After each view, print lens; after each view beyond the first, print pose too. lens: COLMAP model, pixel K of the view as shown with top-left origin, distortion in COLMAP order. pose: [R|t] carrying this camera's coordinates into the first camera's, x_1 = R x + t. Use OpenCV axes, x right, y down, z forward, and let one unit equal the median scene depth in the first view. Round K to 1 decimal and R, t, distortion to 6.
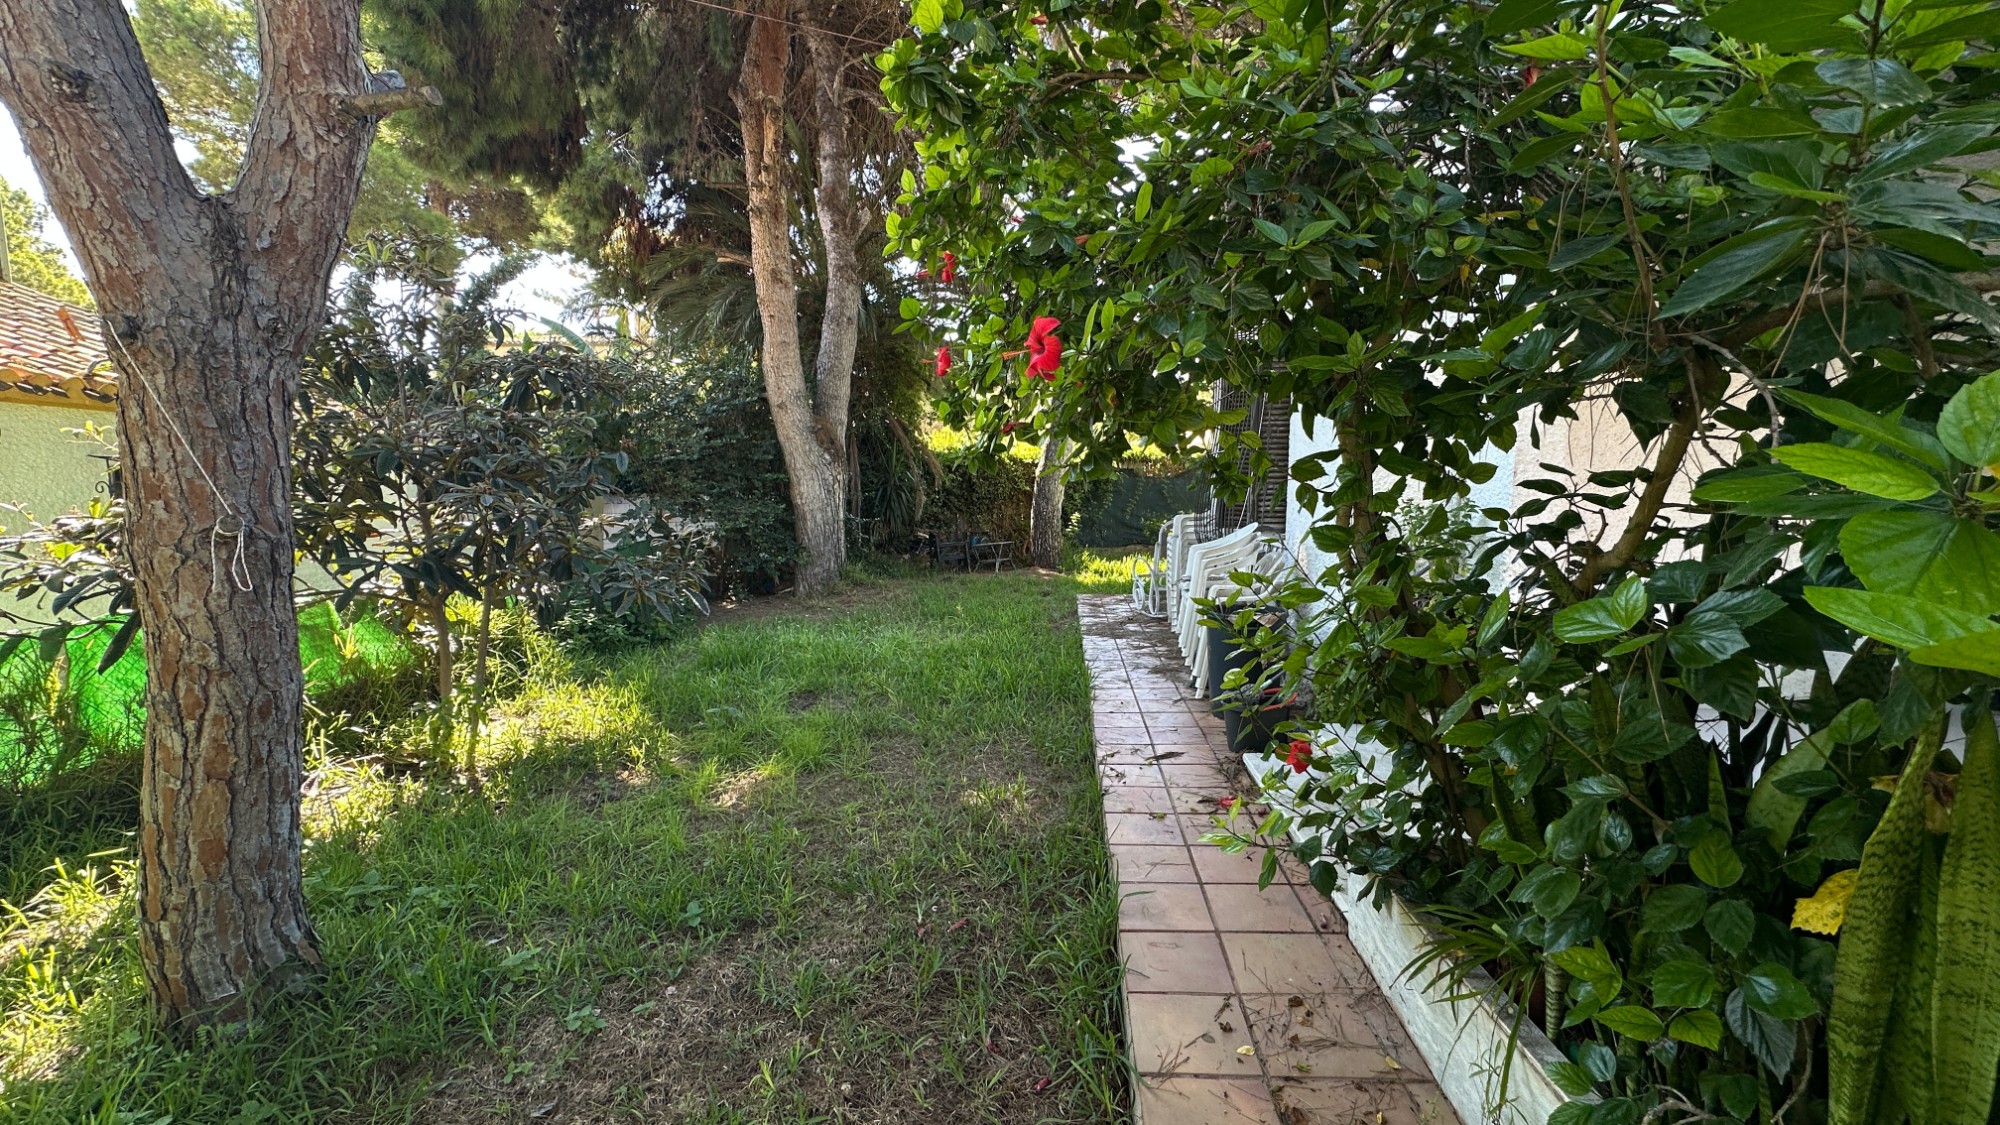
lens RADIAL K [[797.8, 0, 999.8], [0, 797.8, 559.8], [0, 0, 1]] dist [-0.000827, 0.000270]
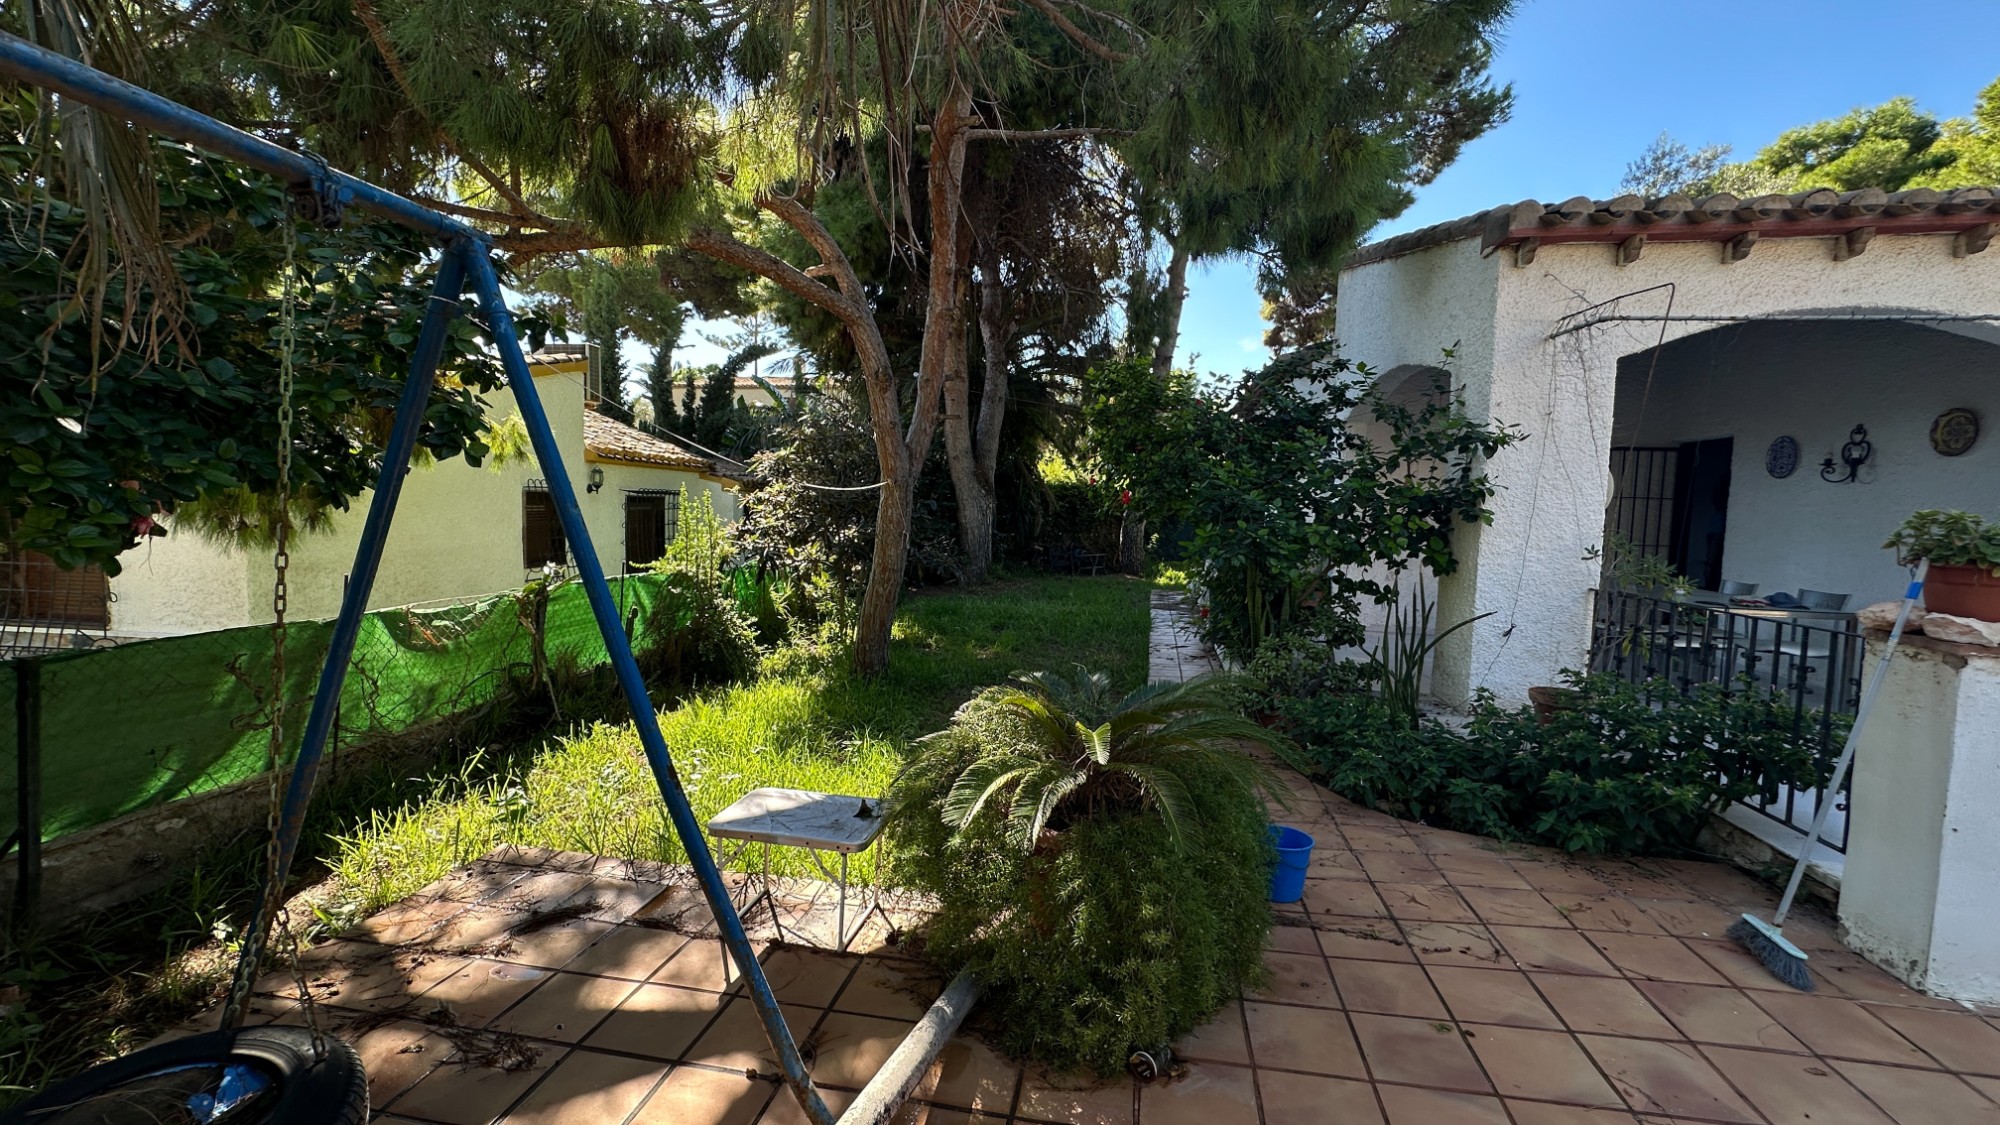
lens RADIAL K [[797.8, 0, 999.8], [0, 797.8, 559.8], [0, 0, 1]] dist [-0.000827, 0.000270]
pose [[0.993674, 0.028943, -0.108508, -0.018798], [-0.031295, 0.999309, -0.020042, 0.023785], [0.107853, 0.023311, 0.993893, -0.416158]]
